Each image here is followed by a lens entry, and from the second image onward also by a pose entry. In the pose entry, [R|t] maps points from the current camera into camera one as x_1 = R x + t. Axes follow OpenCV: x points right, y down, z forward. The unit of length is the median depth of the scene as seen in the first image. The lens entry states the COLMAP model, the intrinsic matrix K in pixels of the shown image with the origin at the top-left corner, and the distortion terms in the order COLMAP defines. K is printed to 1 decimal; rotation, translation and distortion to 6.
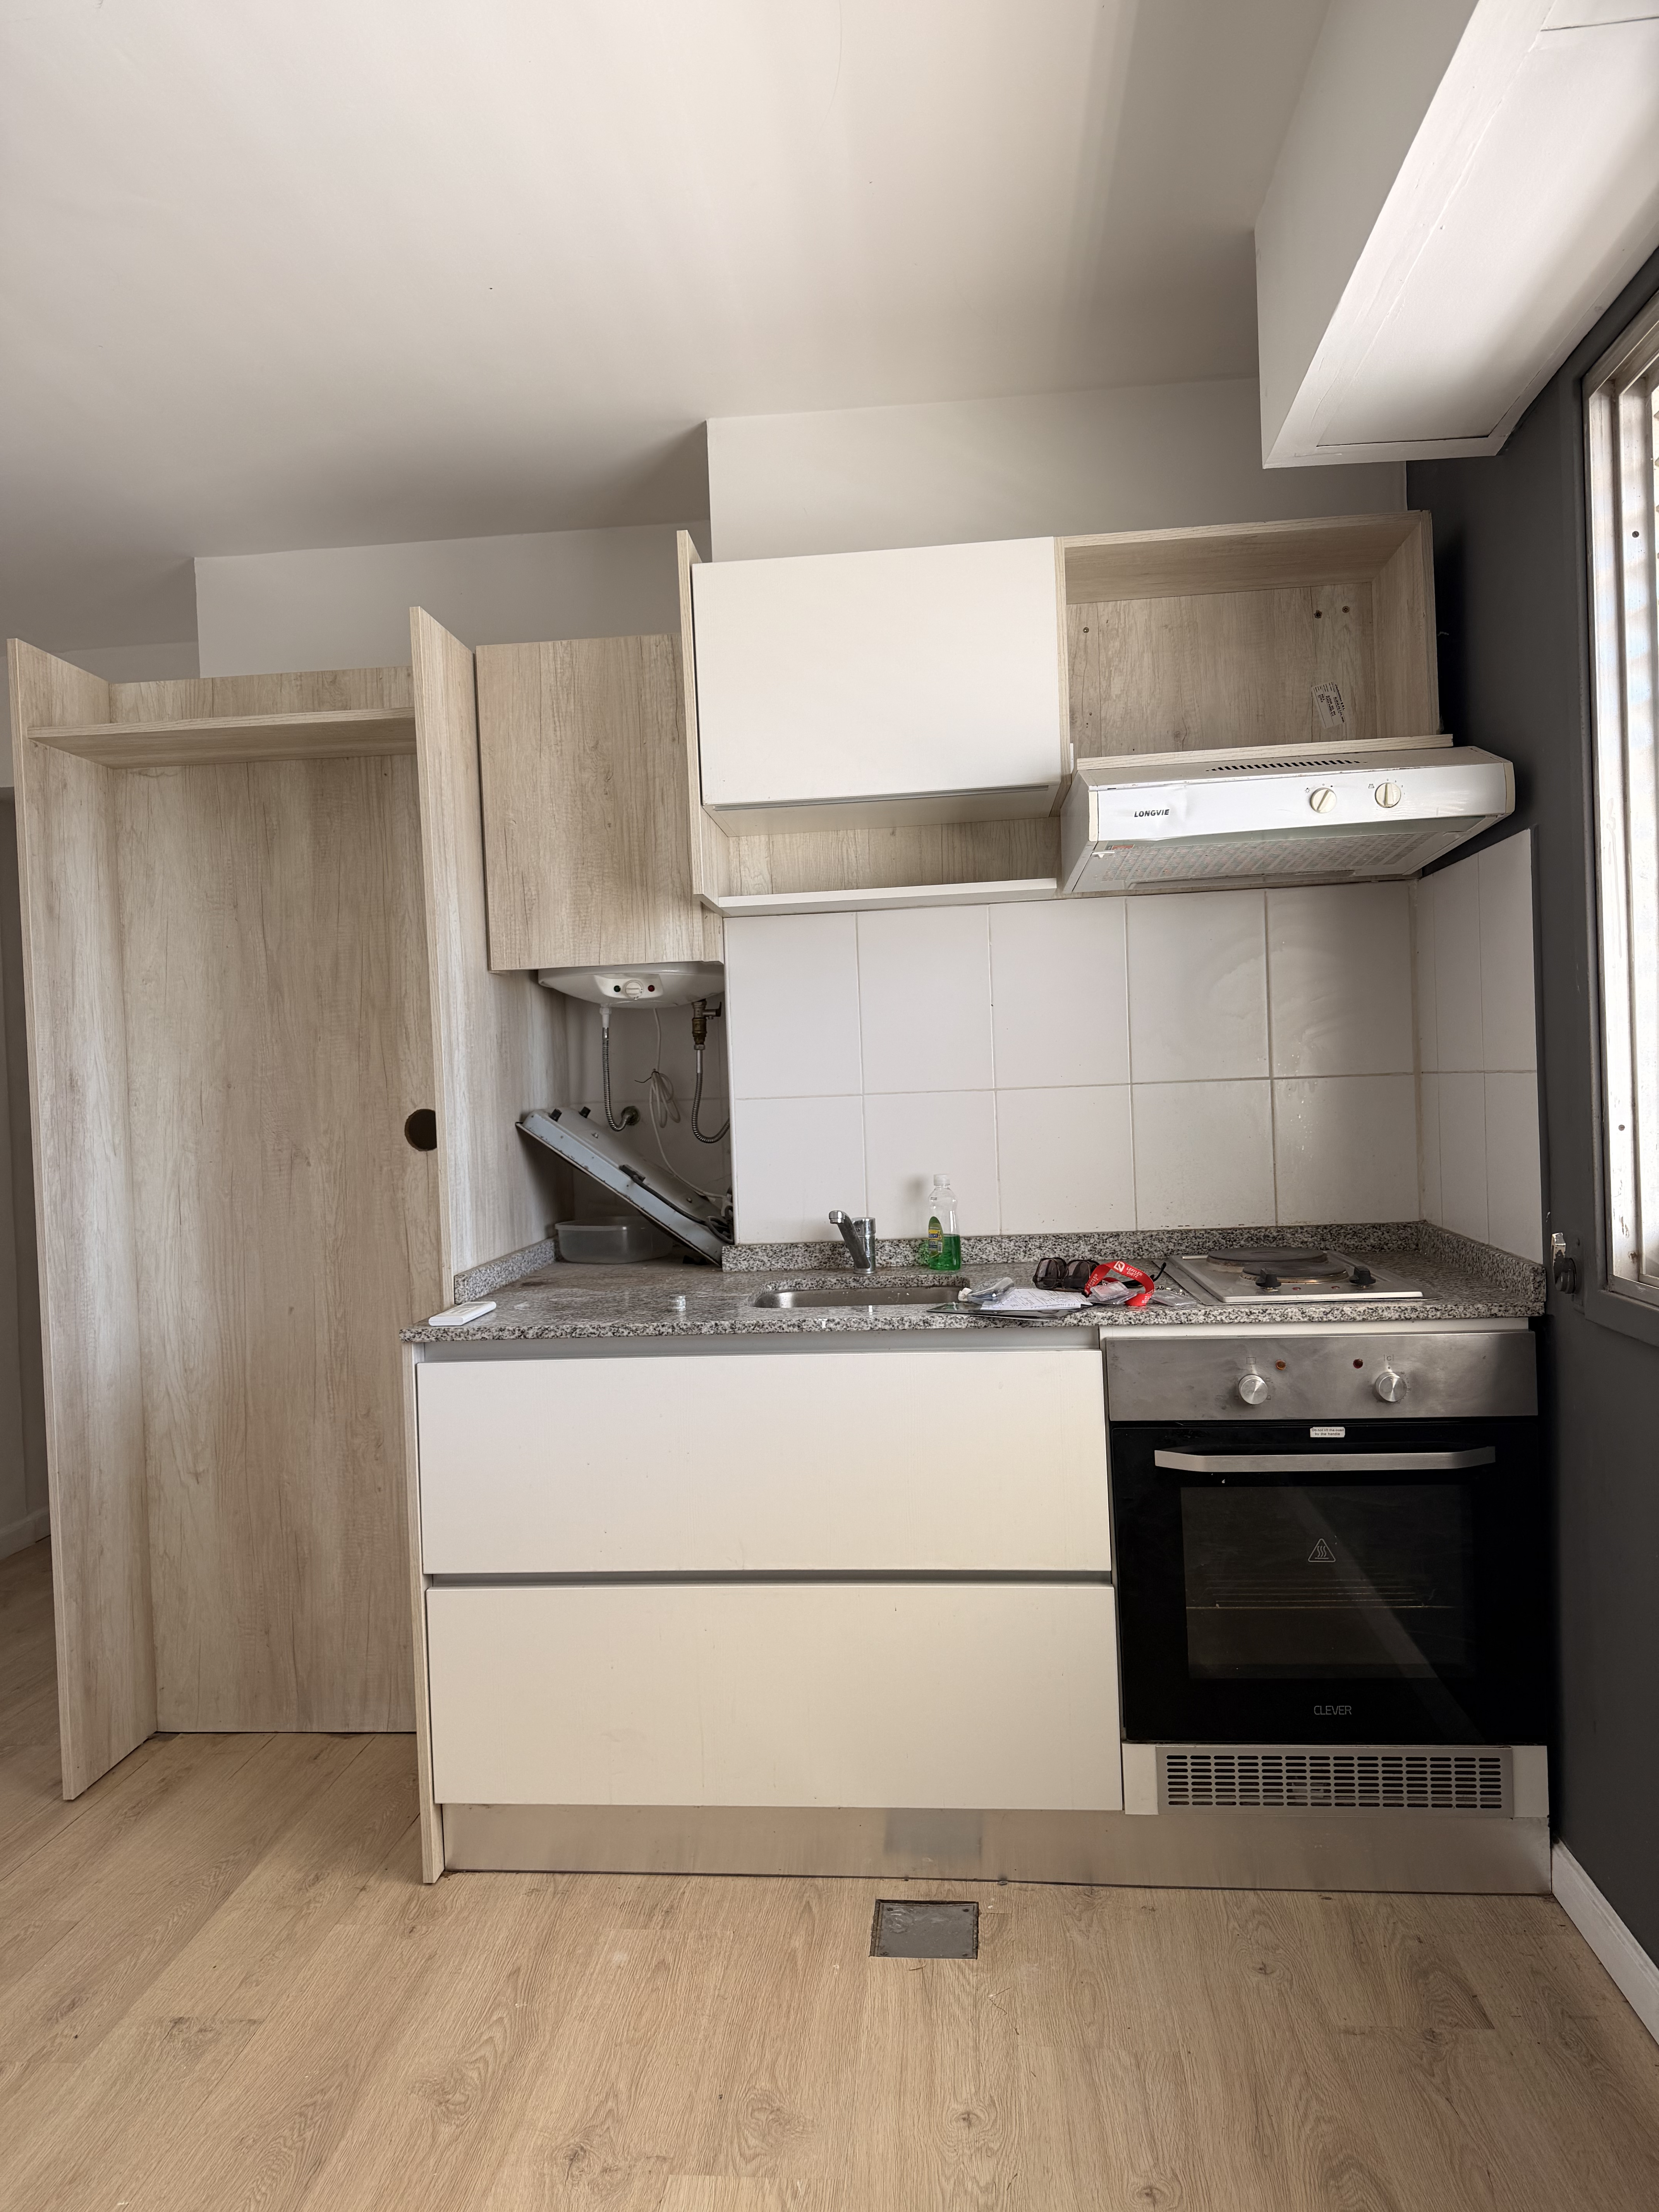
lens RADIAL K [[1563.7, 0, 806.8], [0, 1563.7, 1115.3], [0, 0, 1]] dist [0.051794, -0.056135]
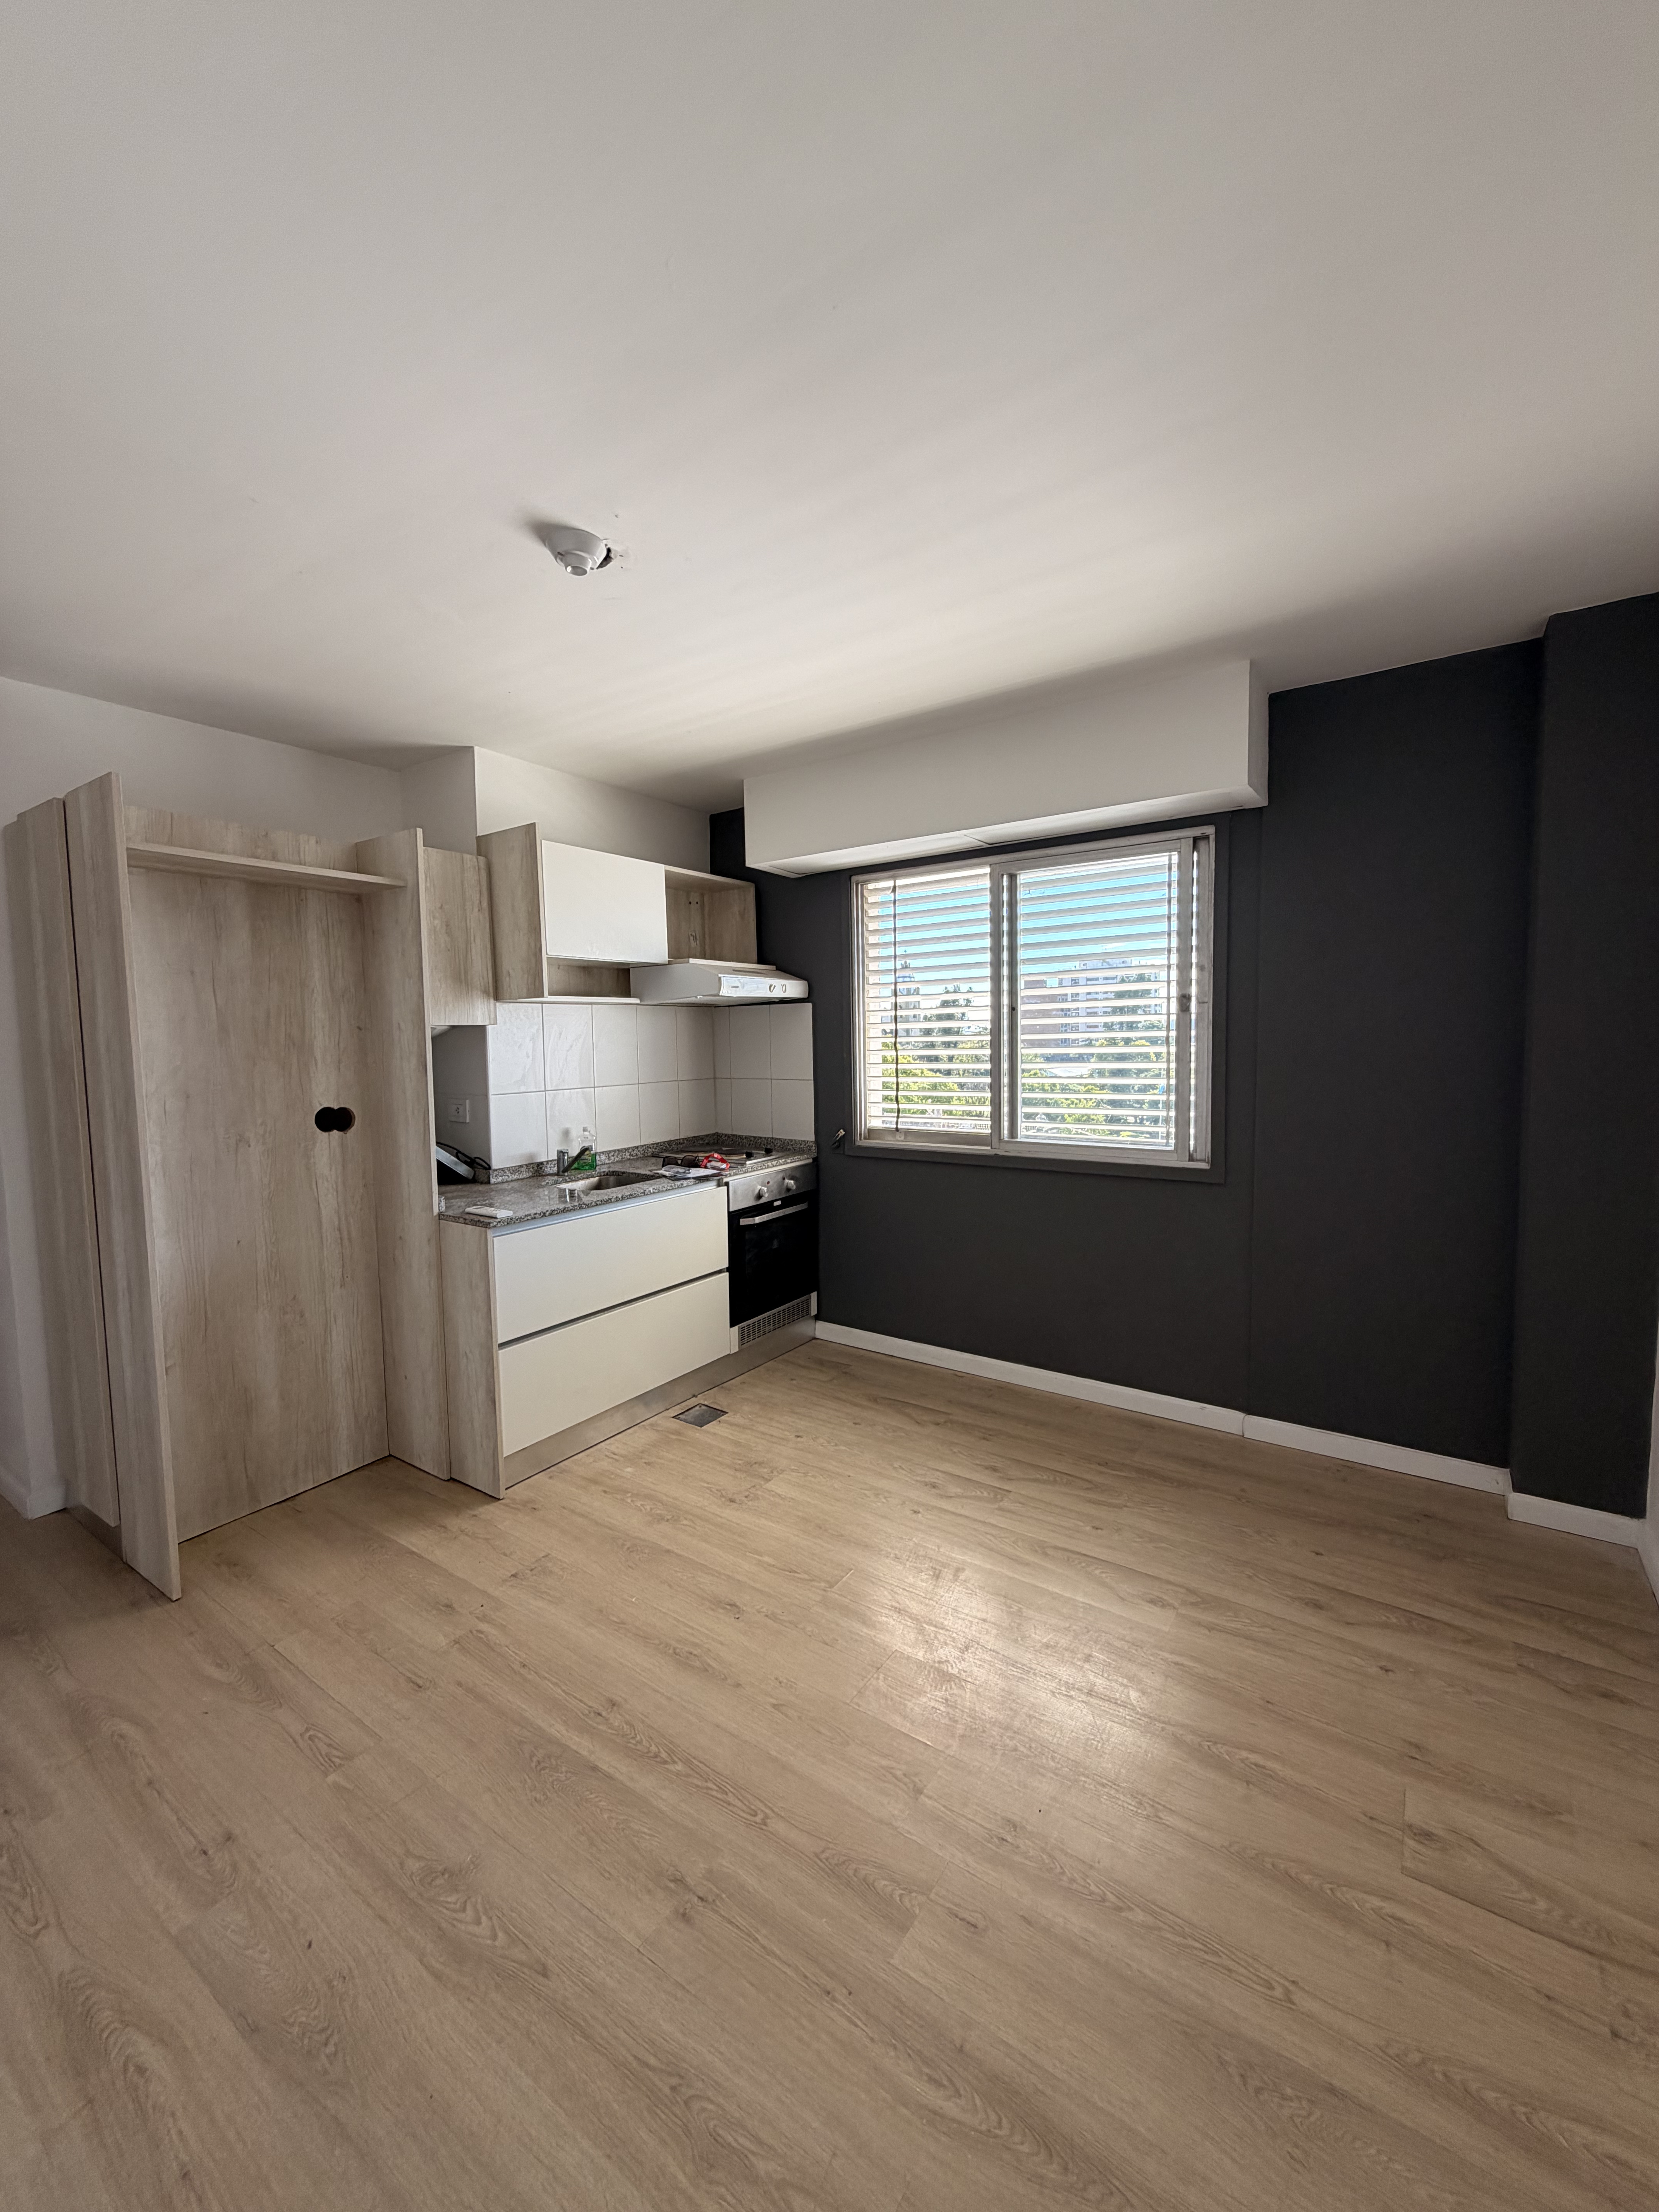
lens RADIAL K [[881.1, 0, 826.2], [0, 881.1, 1099.8], [0, 0, 1]] dist [-0.001686, 0.000719]
pose [[0.483484, -0.035208, 0.874645, -1.037105], [0.015500, 0.999378, 0.031661, -0.042281], [-0.875216, -0.001751, 0.483729, 0.119226]]
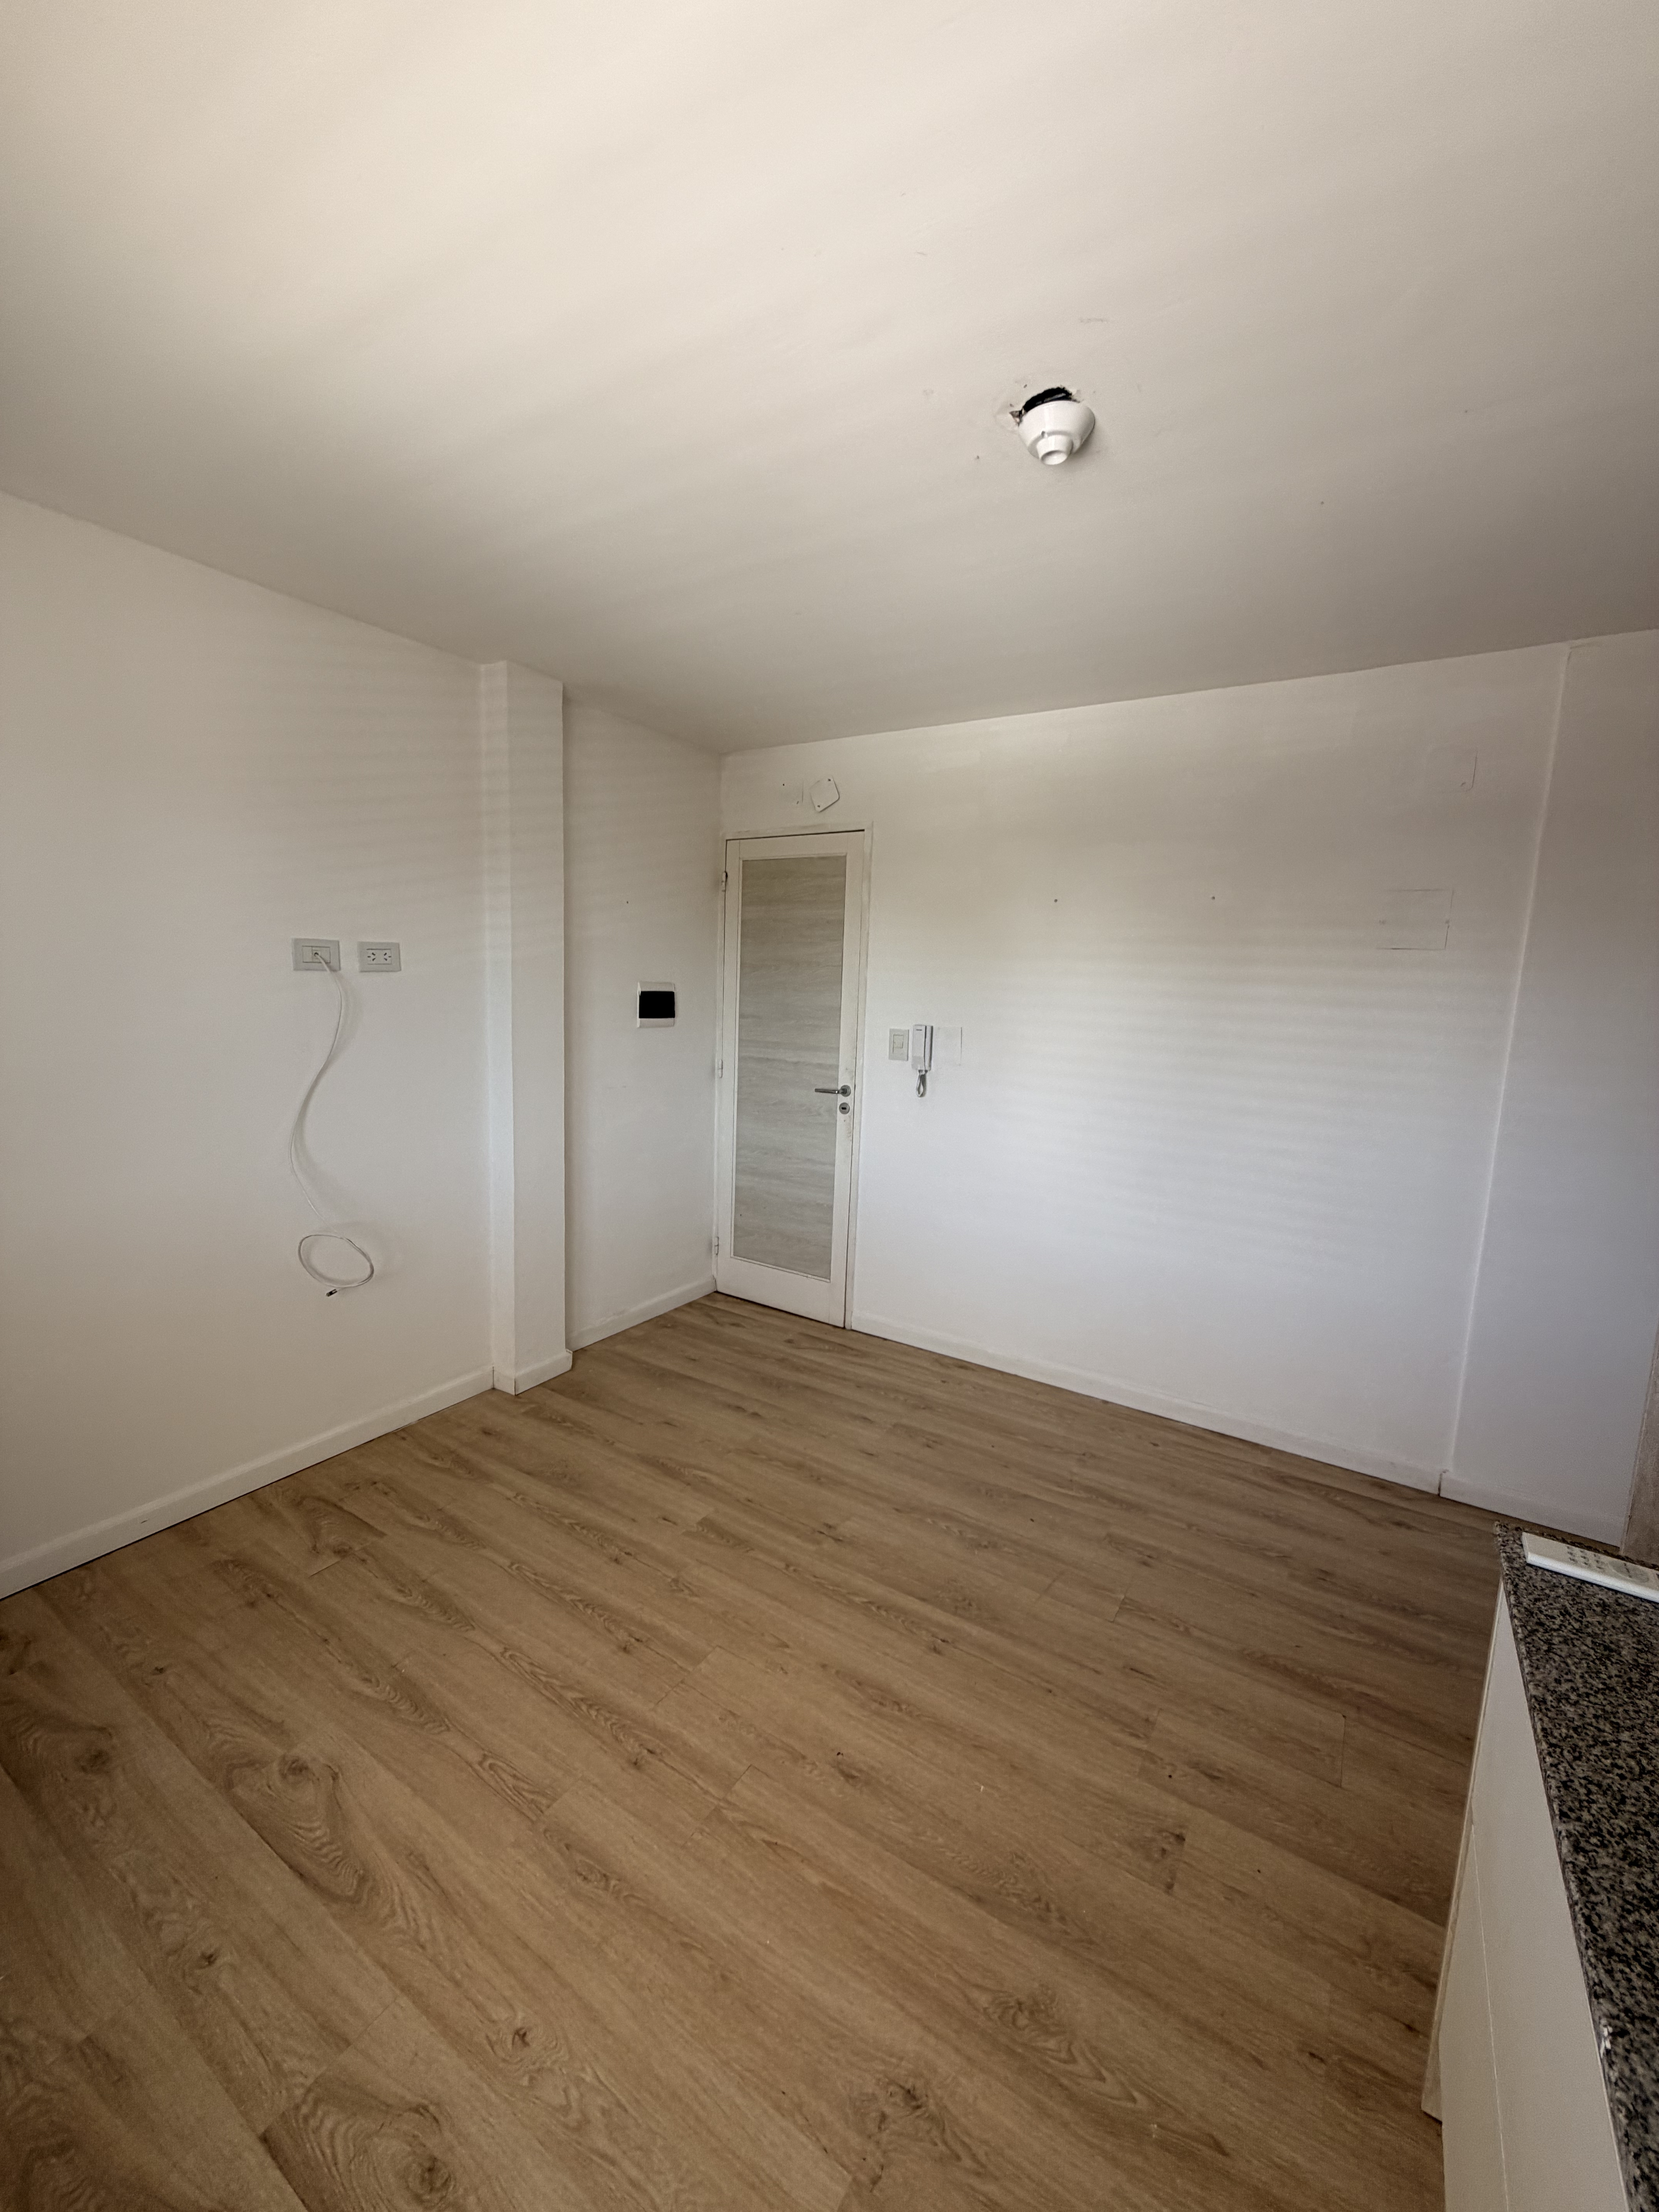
lens RADIAL K [[881.1, 0, 826.2], [0, 881.1, 1097.7], [0, 0, 1]] dist [-0.001686, 0.000719]
pose [[-0.450146, 0.141278, -0.881708, 0.280364], [-0.034793, 0.983880, 0.175412, -0.151898], [0.892277, 0.109638, -0.437974, 0.896259]]
